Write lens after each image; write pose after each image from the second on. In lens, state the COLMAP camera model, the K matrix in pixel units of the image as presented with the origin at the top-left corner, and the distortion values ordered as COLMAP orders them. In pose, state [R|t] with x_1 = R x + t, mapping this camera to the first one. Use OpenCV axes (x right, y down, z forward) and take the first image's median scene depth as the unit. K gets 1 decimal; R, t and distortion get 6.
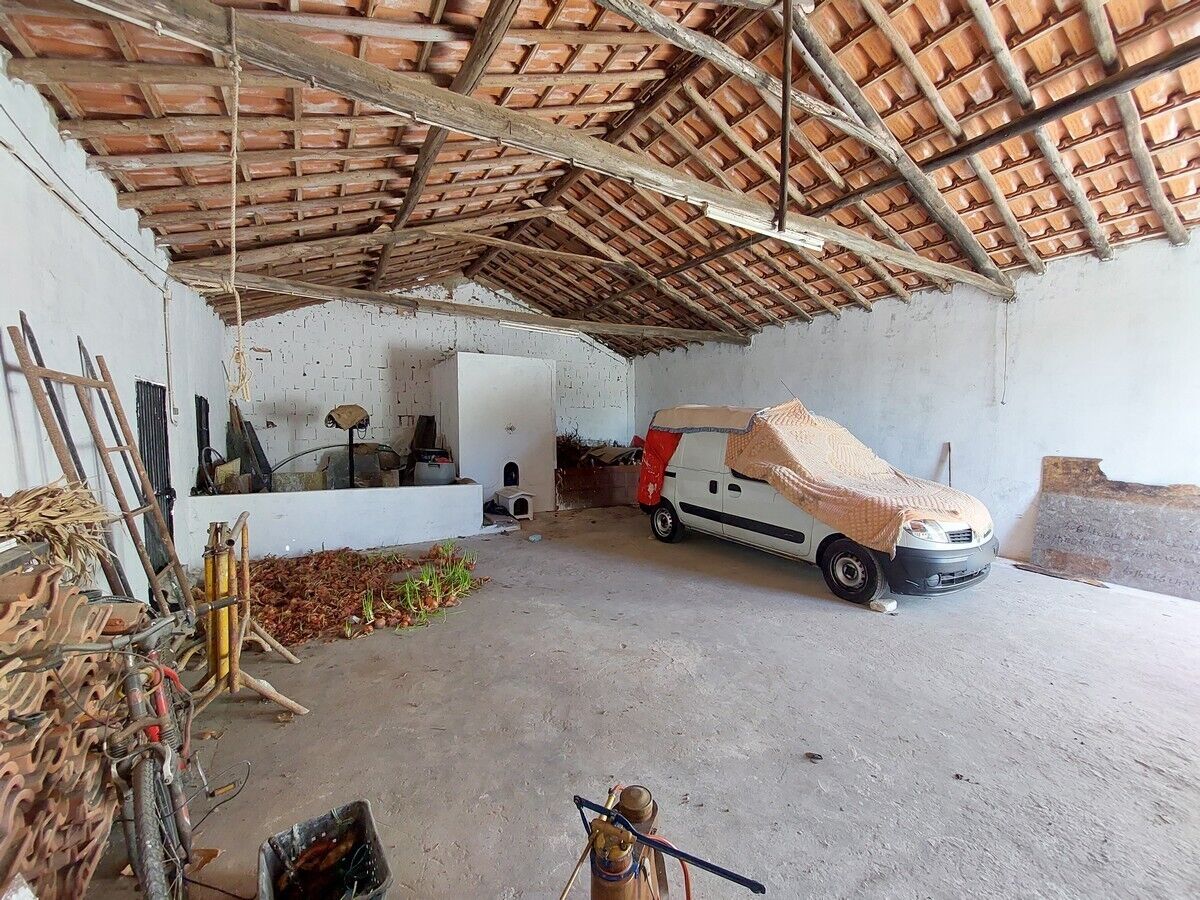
lens RADIAL K [[485.8, 0, 606.7], [0, 485.8, 451.9], [0, 0, 1]] dist [-0.015029, -0.000264]
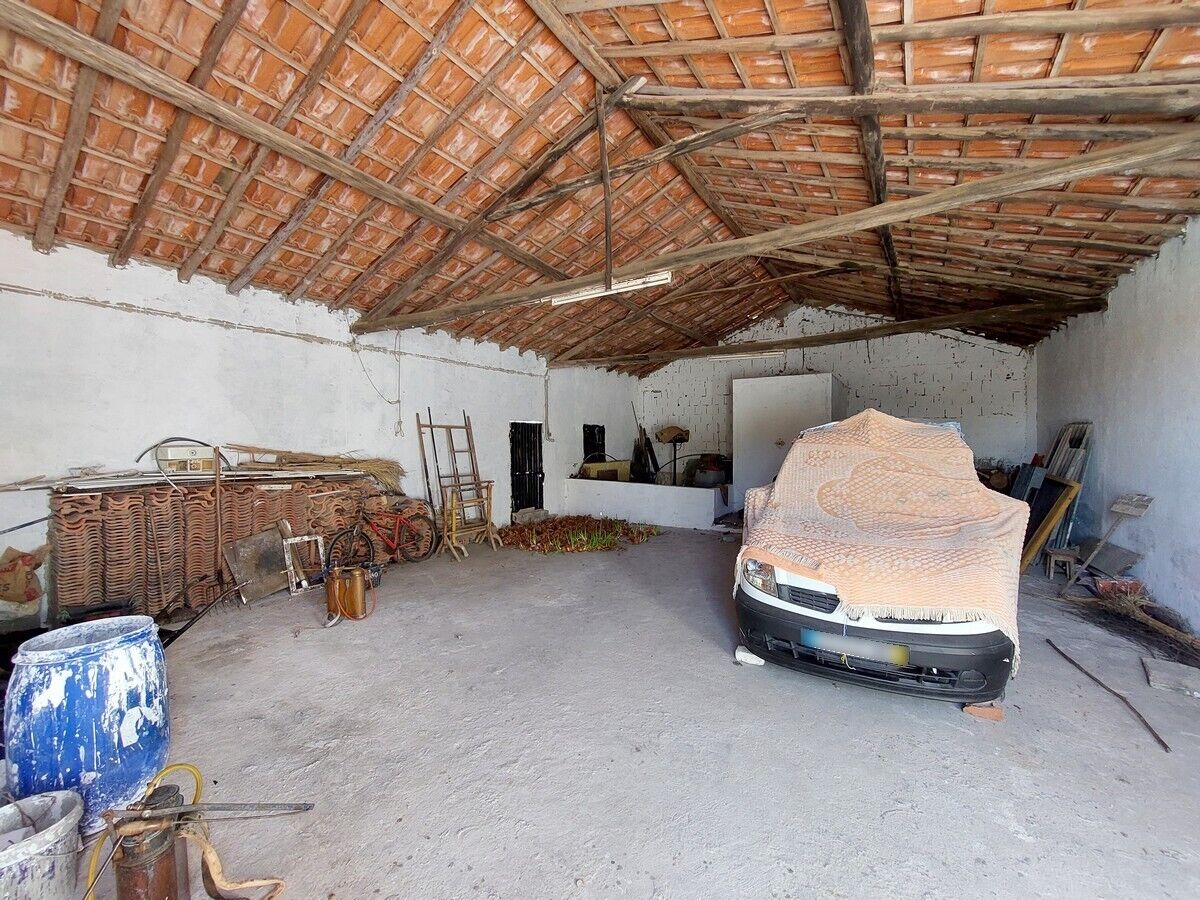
lens RADIAL K [[485.8, 0, 604.8], [0, 485.8, 450.8], [0, 0, 1]] dist [-0.015029, -0.000264]
pose [[0.428757, 0.021497, -0.903164, 0.596732], [-0.043807, 0.999036, 0.002983, -0.017985], [0.902357, 0.038286, 0.429285, 0.186474]]
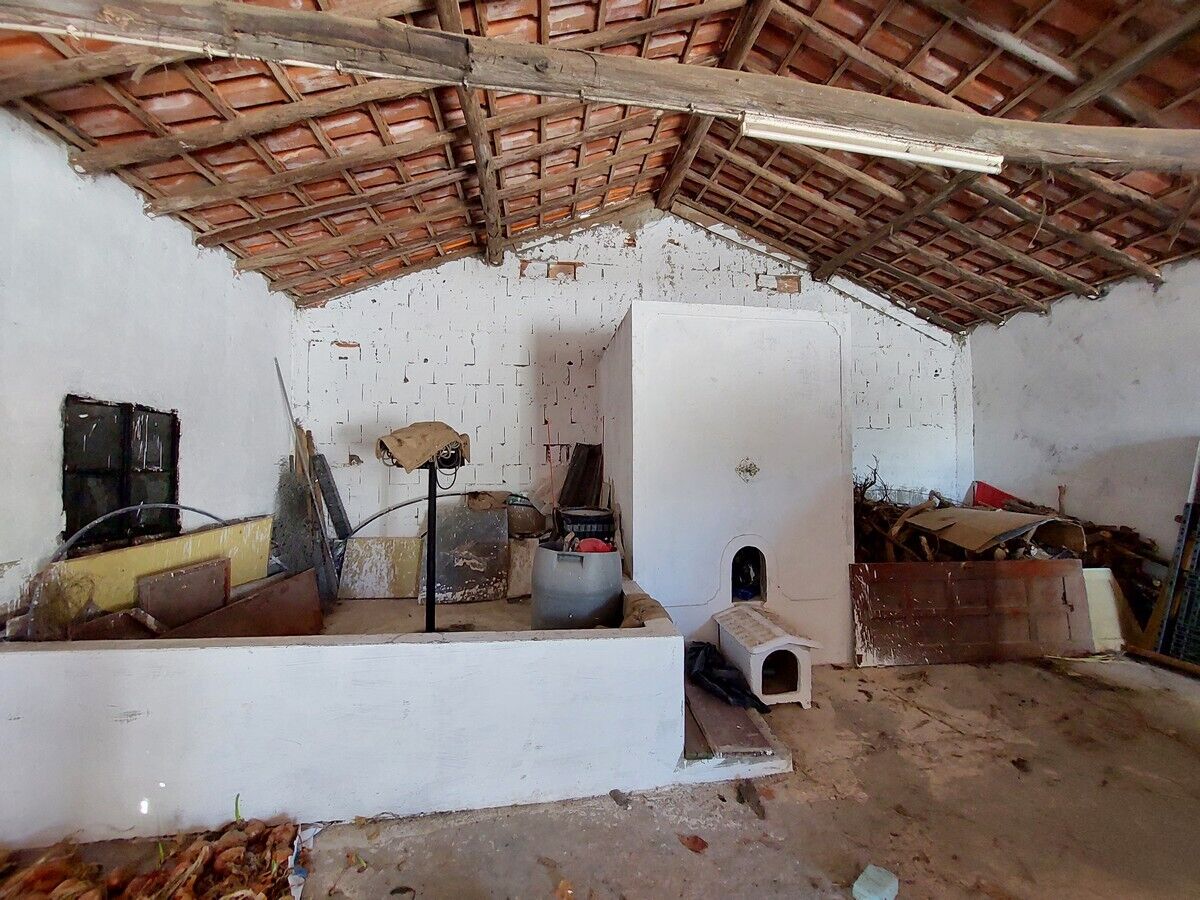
lens RADIAL K [[485.8, 0, 607.4], [0, 485.8, 449.5], [0, 0, 1]] dist [-0.015029, -0.000264]
pose [[0.920008, -0.008124, -0.391815, -0.140965], [-0.021860, 0.997165, -0.072005, -0.031158], [0.391289, 0.074810, 0.917222, 0.538737]]
